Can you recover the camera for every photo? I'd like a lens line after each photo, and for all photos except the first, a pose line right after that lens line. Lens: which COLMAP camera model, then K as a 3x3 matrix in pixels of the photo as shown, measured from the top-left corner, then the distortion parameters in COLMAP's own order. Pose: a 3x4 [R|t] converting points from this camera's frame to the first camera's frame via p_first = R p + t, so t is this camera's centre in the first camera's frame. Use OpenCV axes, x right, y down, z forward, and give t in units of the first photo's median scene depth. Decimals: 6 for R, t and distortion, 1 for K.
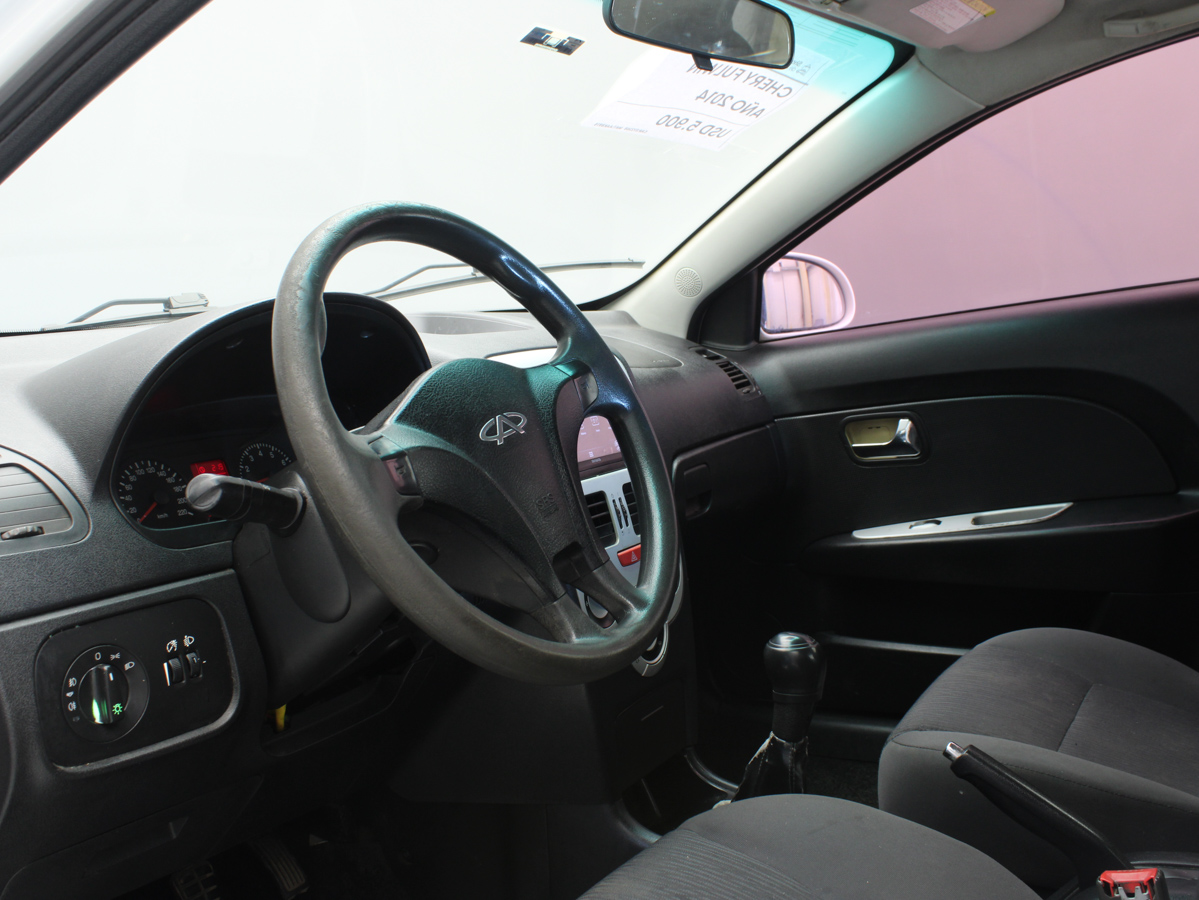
lens RADIAL K [[1157.3, 0, 599.5], [0, 1157.3, 450.0], [0, 0, 1]] dist [-0.158830, 0.125138]
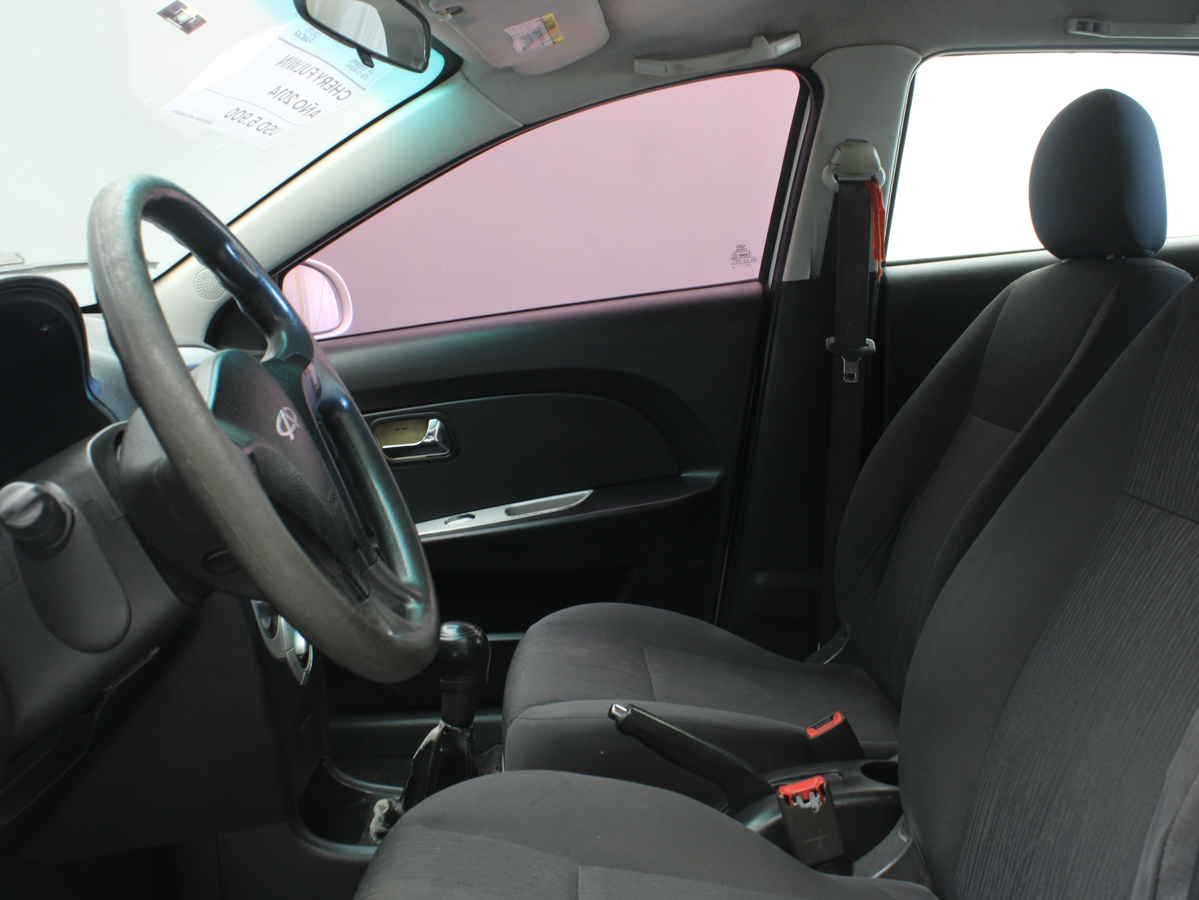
lens RADIAL K [[1157.3, 0, 599.5], [0, 1157.3, 450.0], [0, 0, 1]] dist [-0.158830, 0.125138]
pose [[0.853488, -0.041257, 0.519477, -0.178152], [0.046892, 0.998897, 0.002291, 0.006438], [-0.518999, 0.022404, 0.854481, 0.035099]]
